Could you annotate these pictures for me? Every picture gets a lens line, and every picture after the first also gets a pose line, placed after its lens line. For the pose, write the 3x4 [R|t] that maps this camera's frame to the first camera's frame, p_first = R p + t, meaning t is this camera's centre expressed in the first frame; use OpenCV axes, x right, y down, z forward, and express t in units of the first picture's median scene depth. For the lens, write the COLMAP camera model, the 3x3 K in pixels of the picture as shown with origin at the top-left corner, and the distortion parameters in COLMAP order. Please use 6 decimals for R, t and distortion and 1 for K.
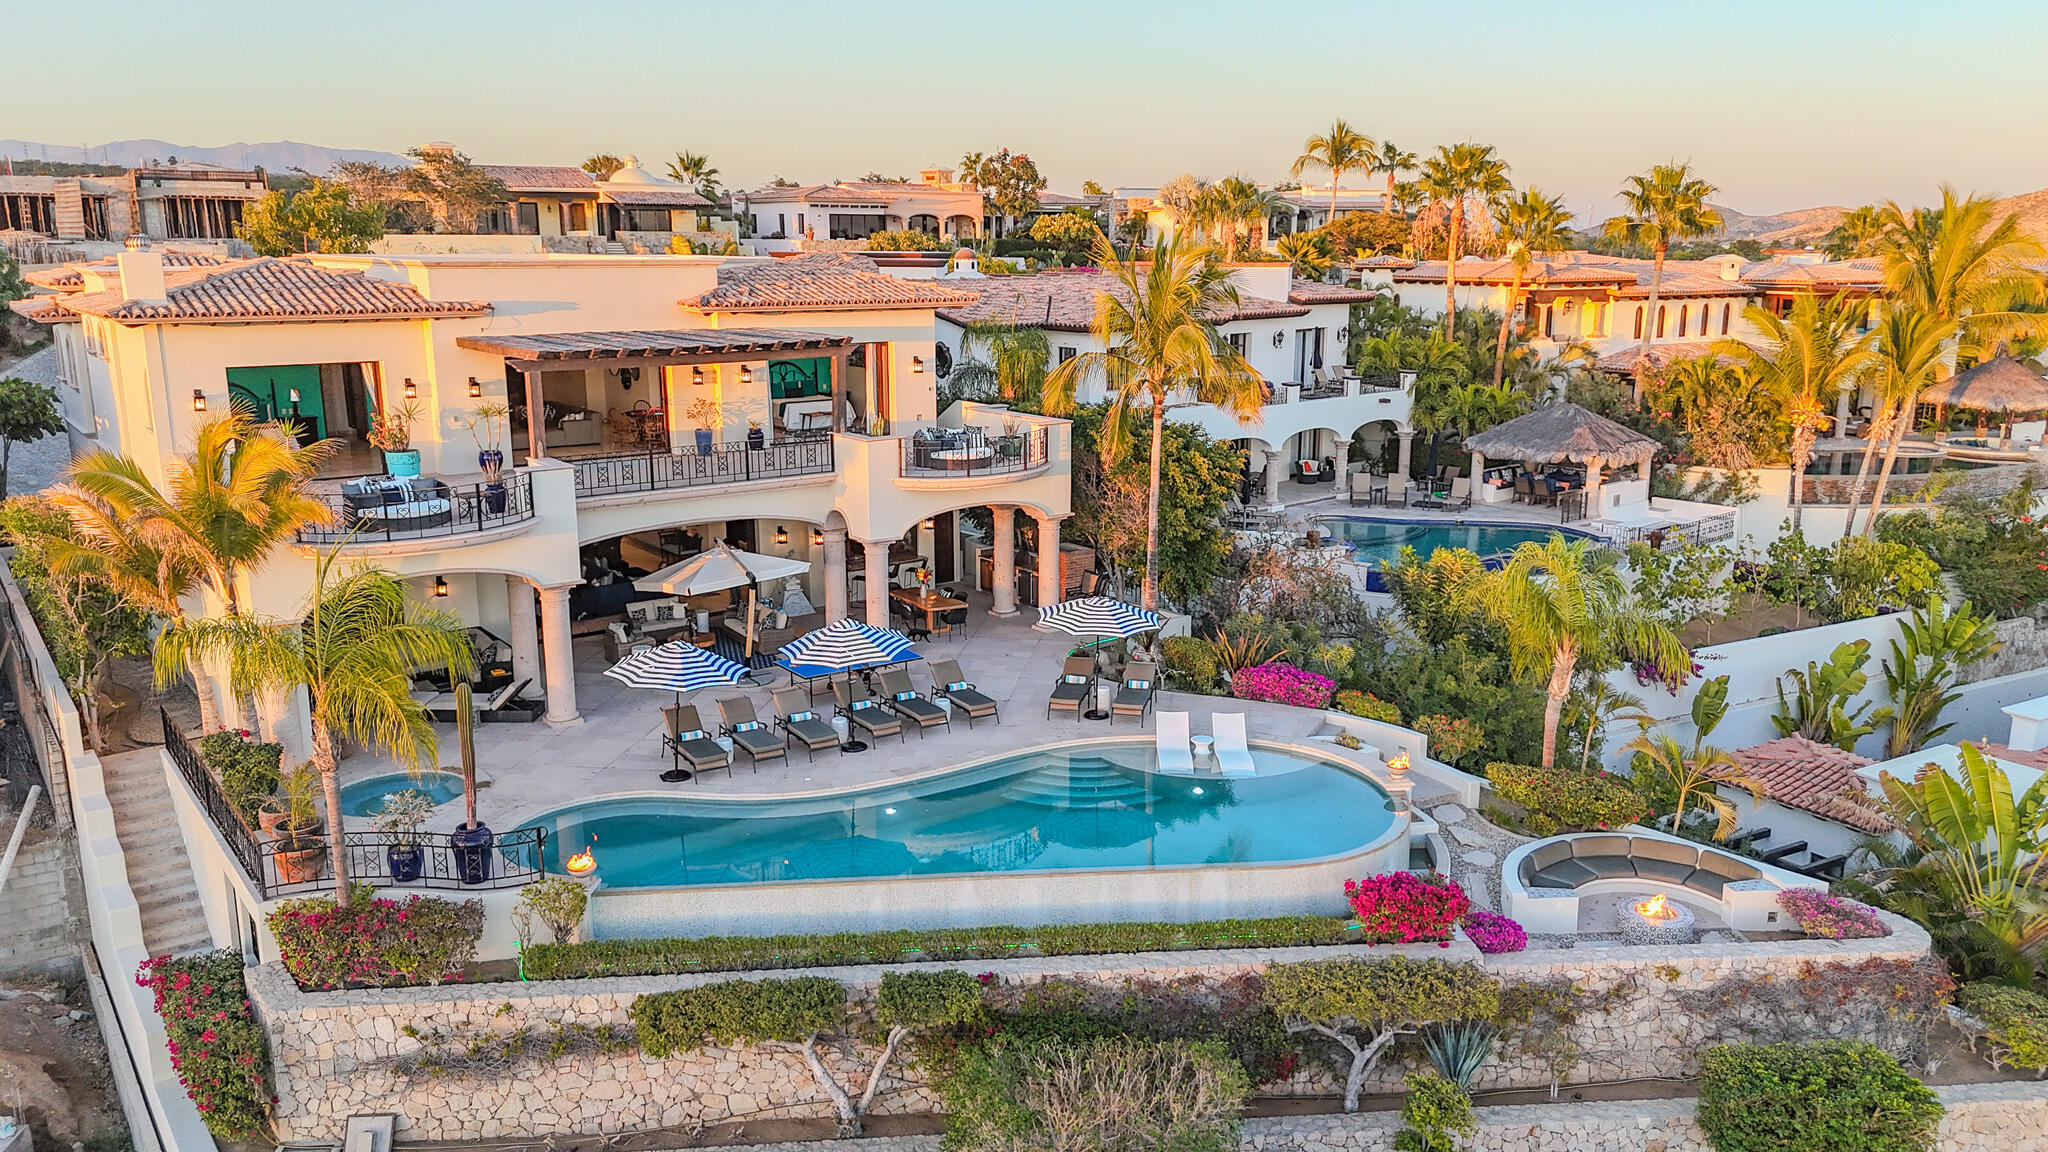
lens RADIAL K [[1507.0, 0, 1024.0], [0, 1507.0, 576.0], [0, 0, 1]] dist [0.032179, 0.002337]
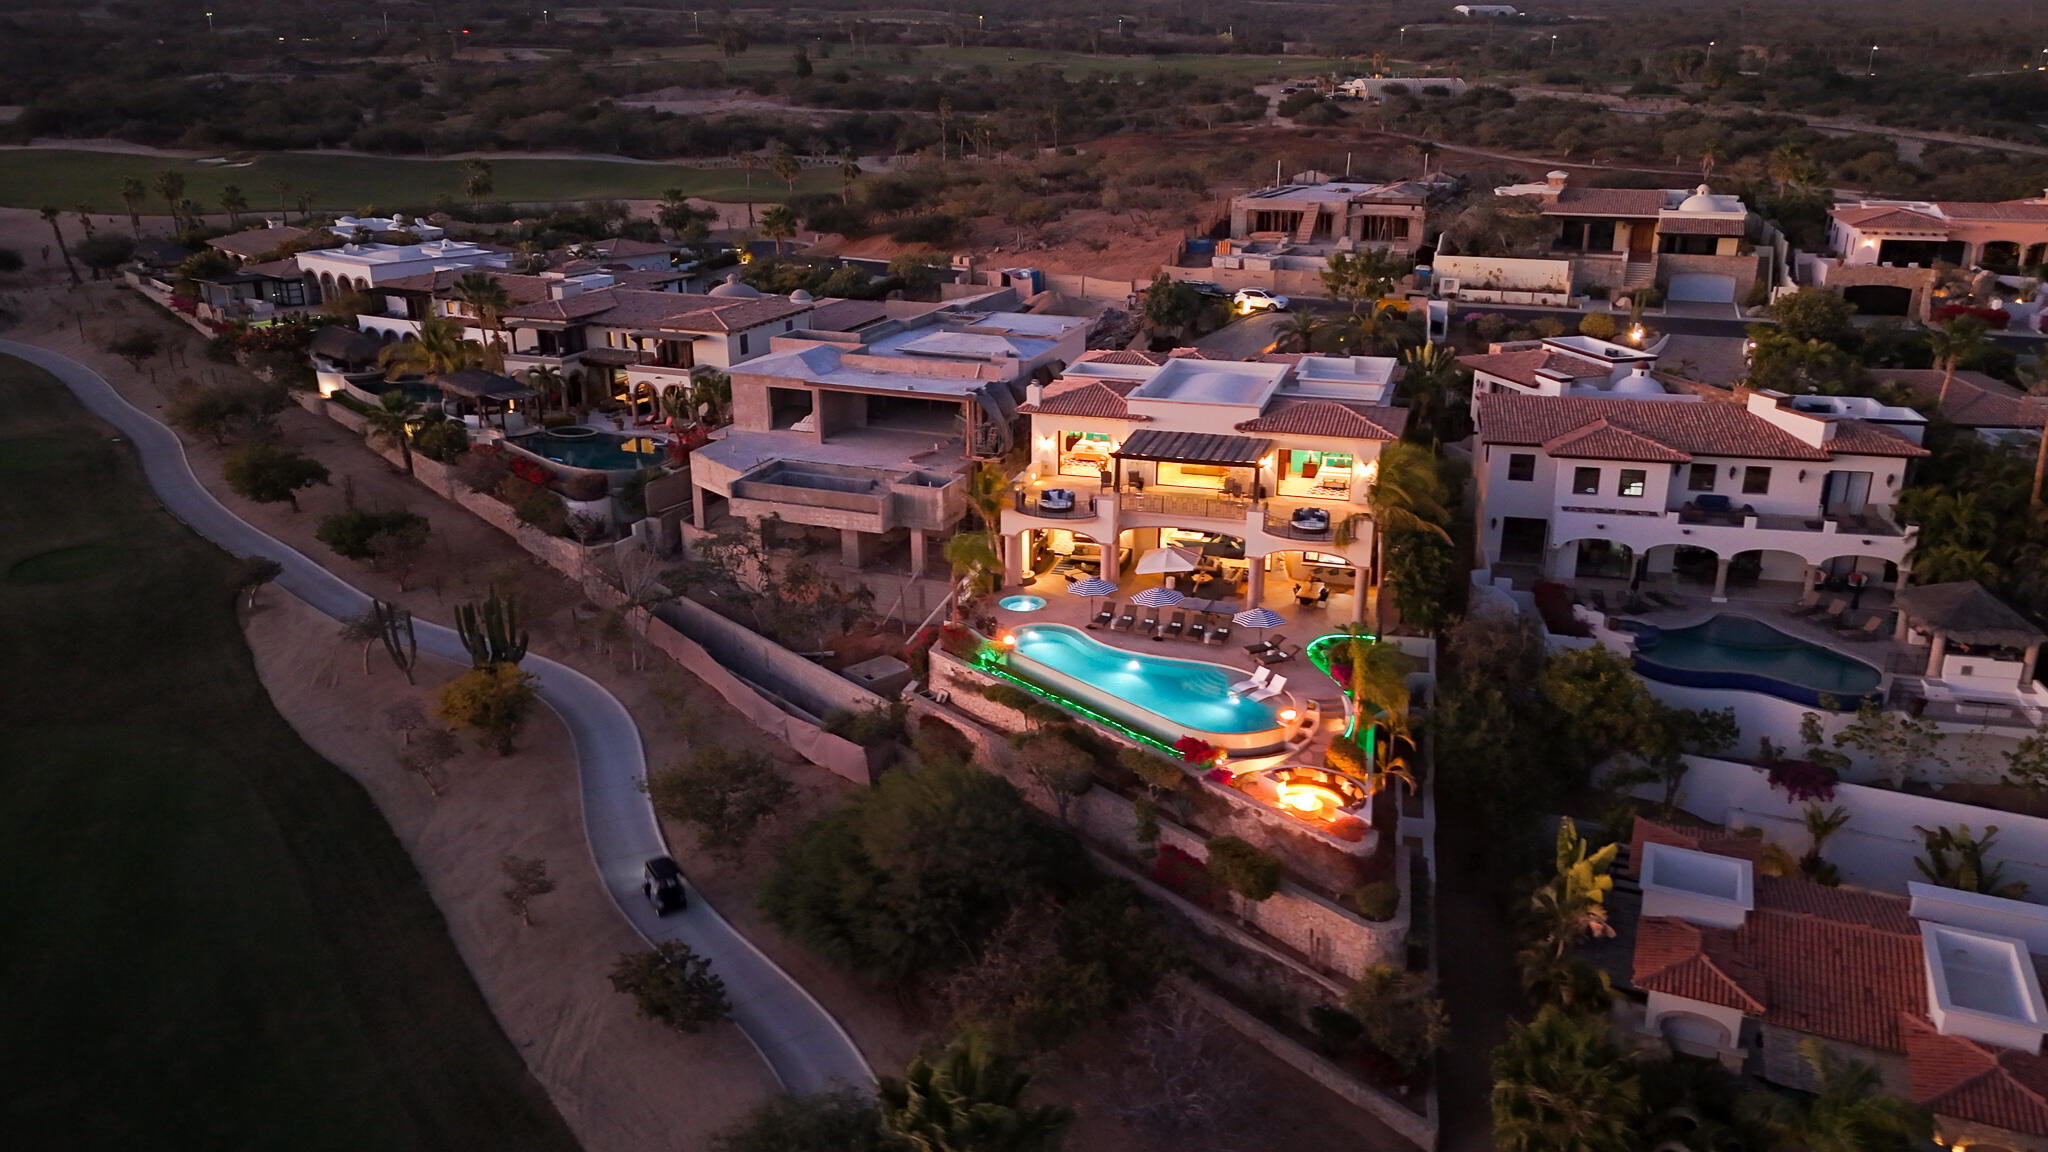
lens RADIAL K [[1496.1, 0, 1033.1], [0, 1496.1, 569.4], [0, 0, 1]] dist [0.077081, -0.079078]
pose [[0.588406, 0.263370, -0.764470, 1.978153], [-0.176541, 0.964500, 0.196401, -0.541932], [0.789058, 0.019397, 0.614013, -0.810622]]
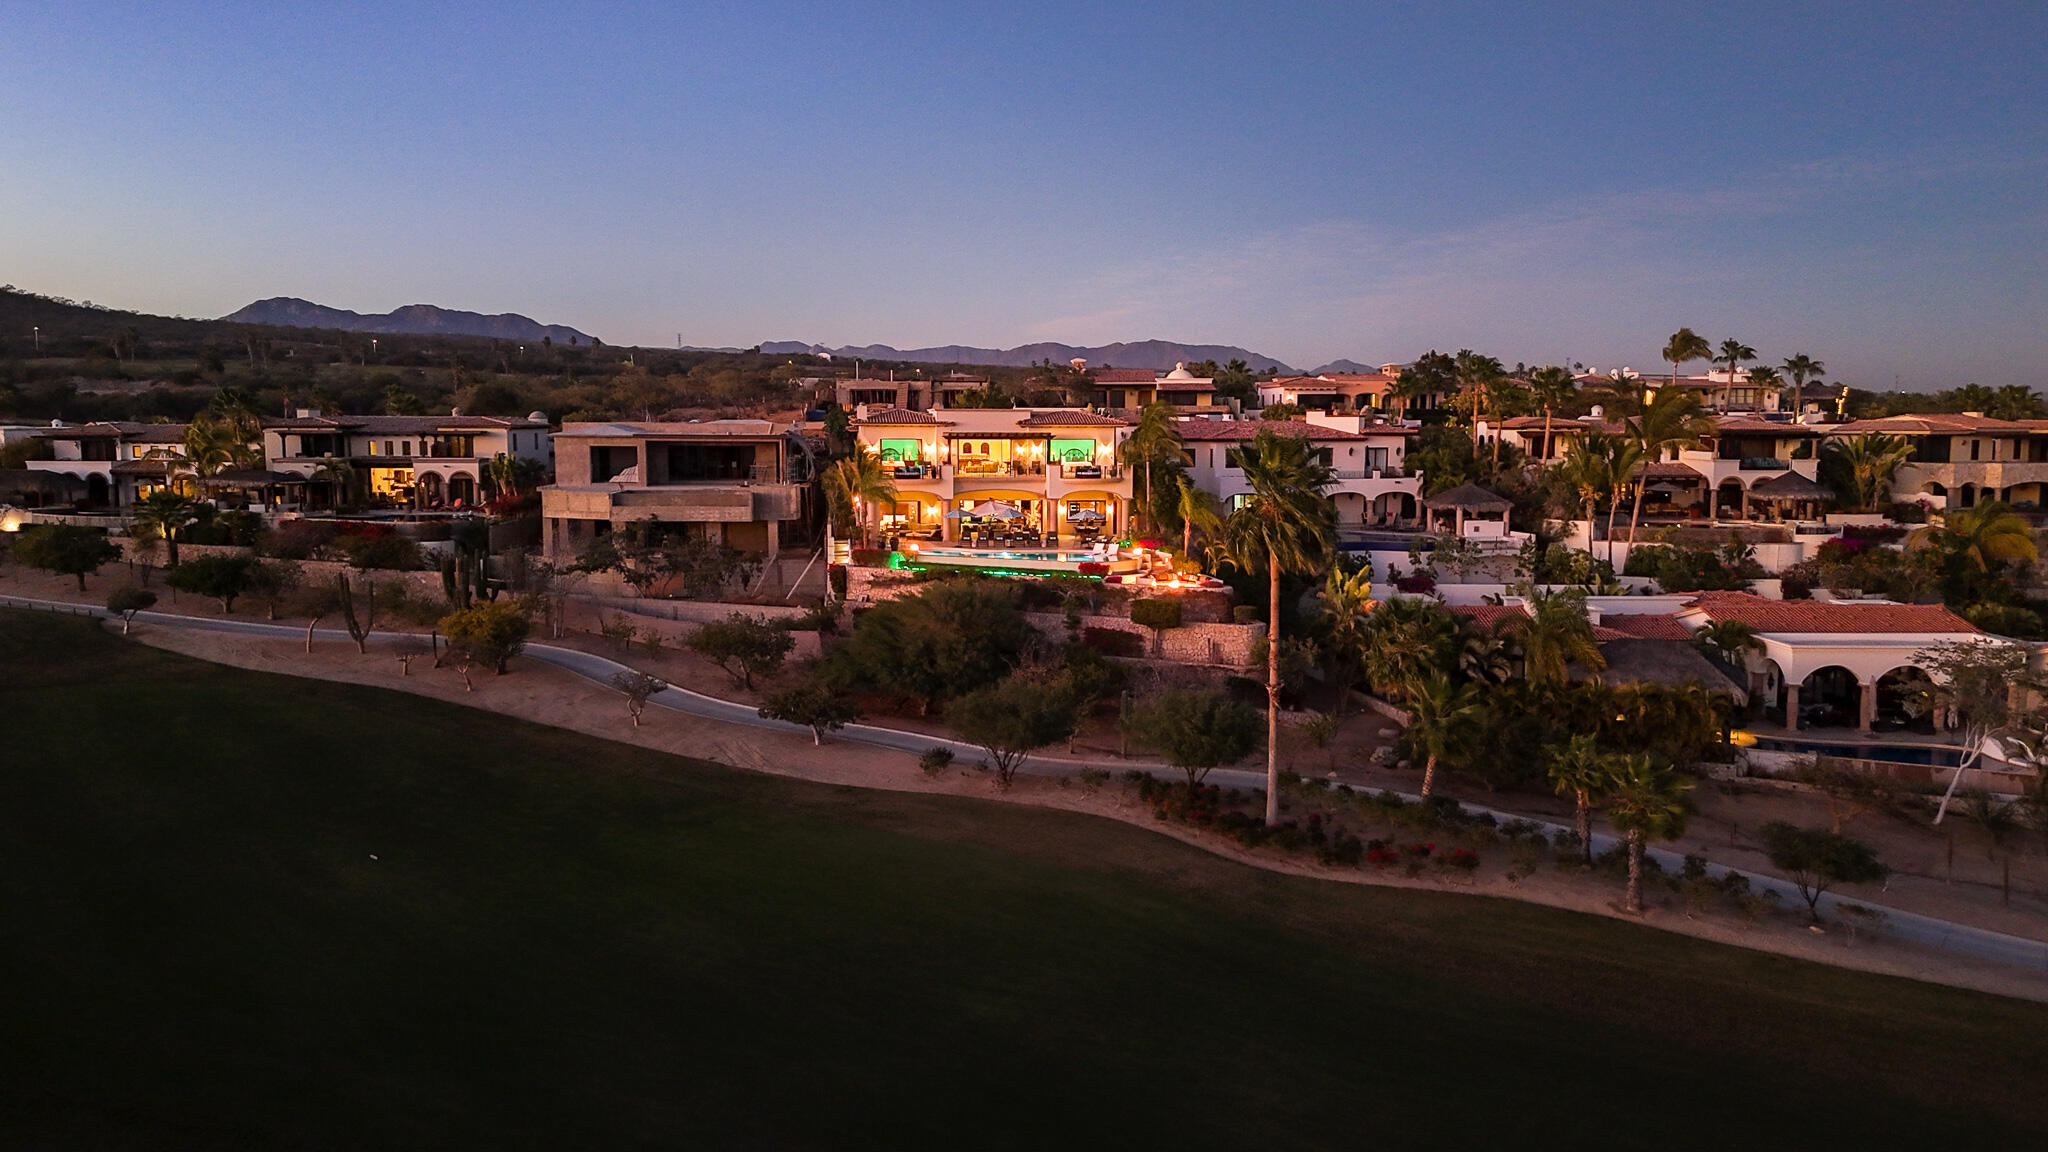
lens RADIAL K [[1496.1, 0, 1033.1], [0, 1496.1, 569.4], [0, 0, 1]] dist [0.077081, -0.079078]
pose [[0.869517, 0.051460, -0.491215, 1.987599], [-0.109772, 0.989817, -0.090618, 0.579204], [0.481550, 0.132715, 0.866312, -2.372299]]
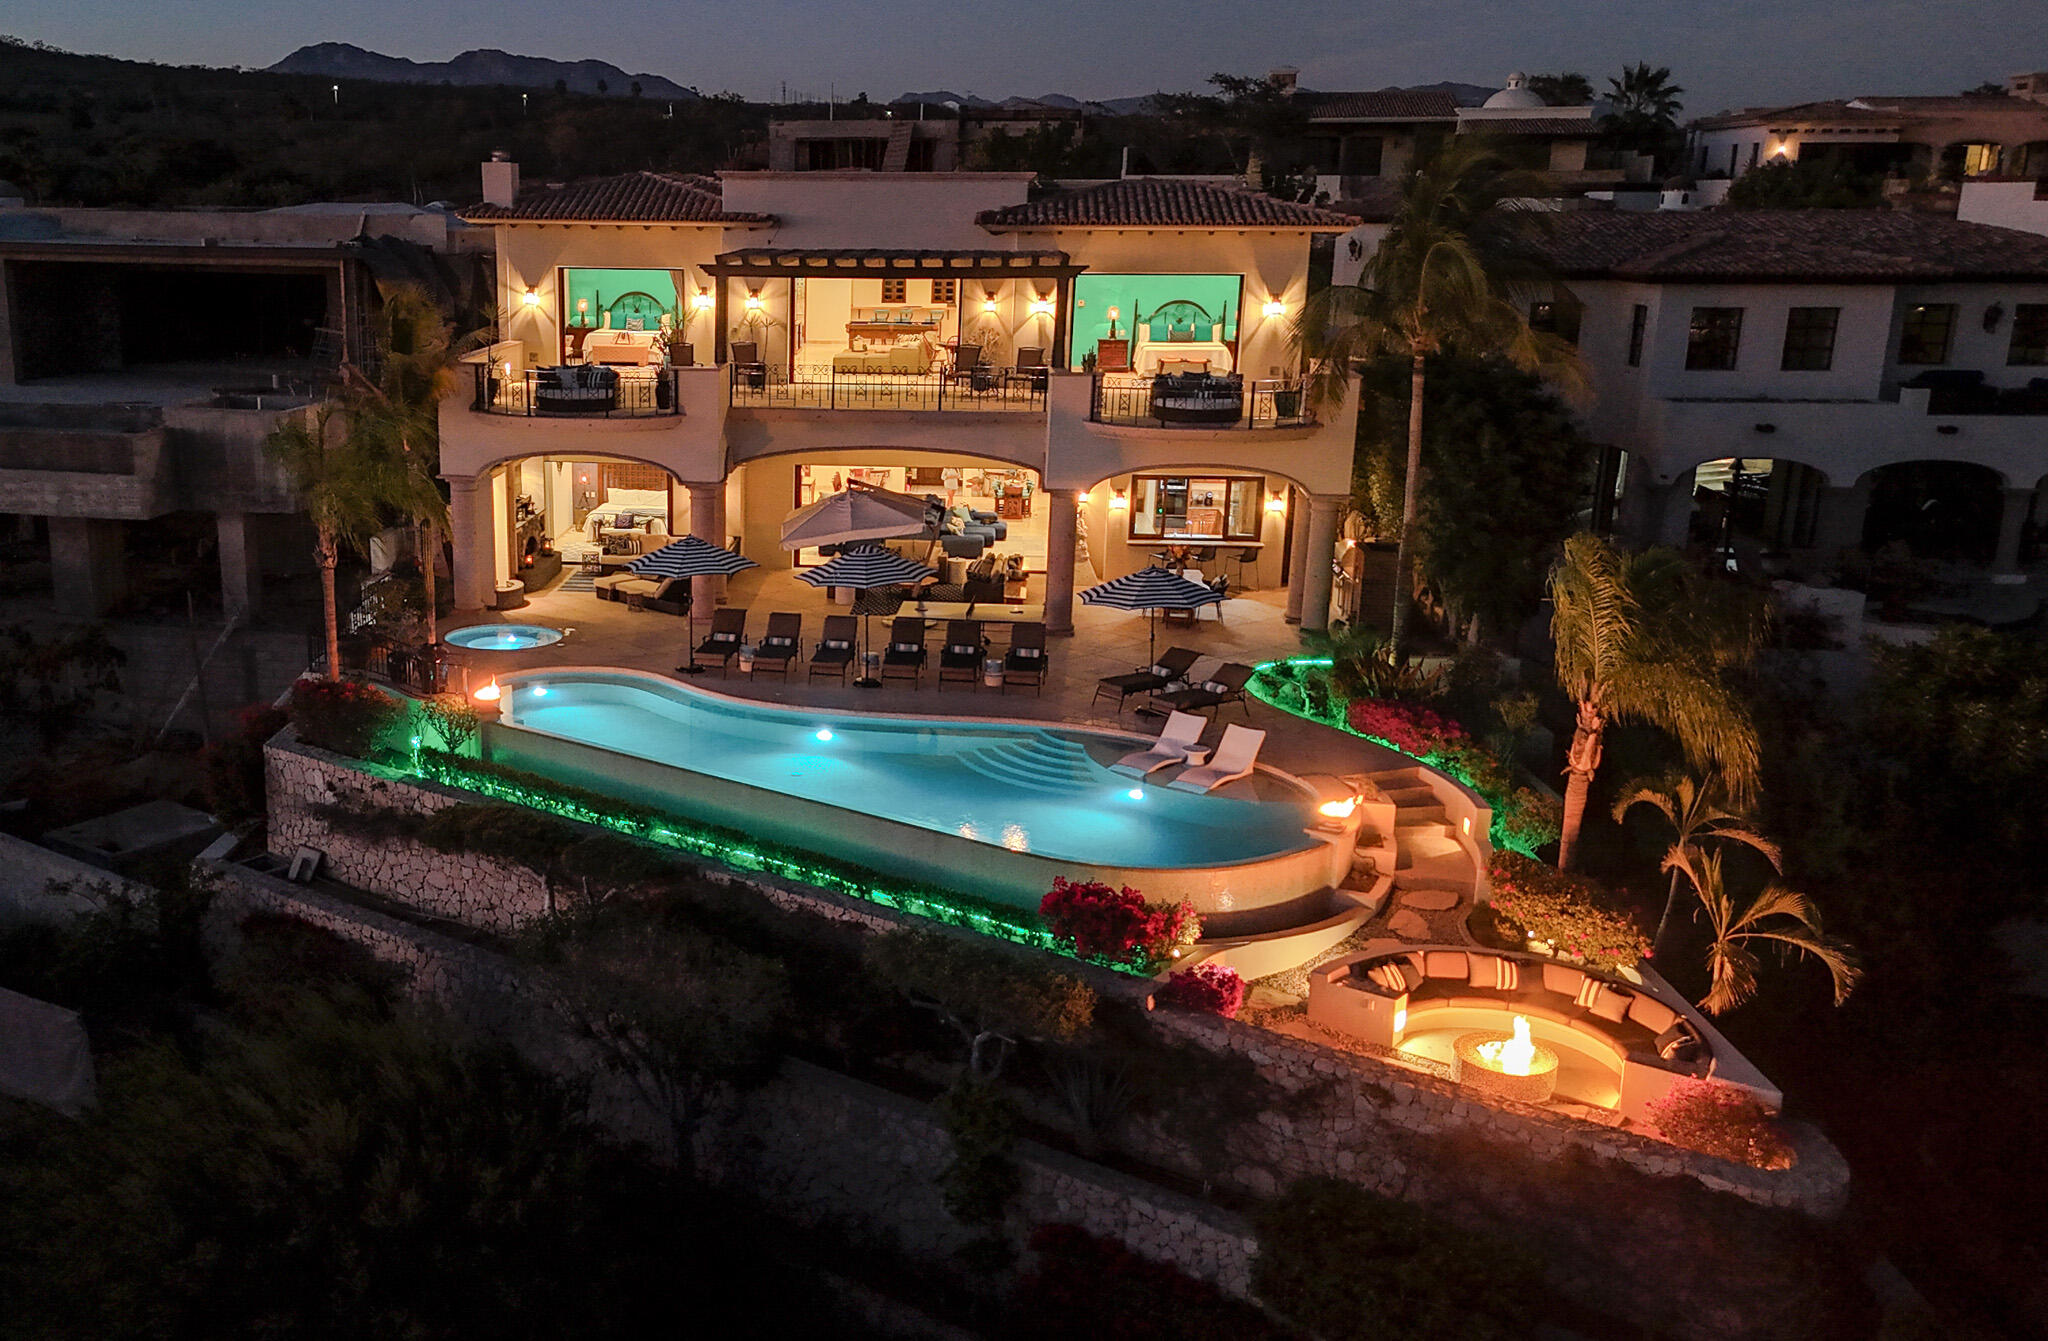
lens RADIAL K [[1907.6, 0, 759.6], [0, 1907.6, 706.1], [0, 0, 1]] dist [0.080587, -0.109521]
pose [[0.720872, 0.182817, -0.668522, 0.800824], [-0.157353, 0.982565, 0.099023, 0.024989], [0.674970, 0.033811, 0.737070, 0.081507]]
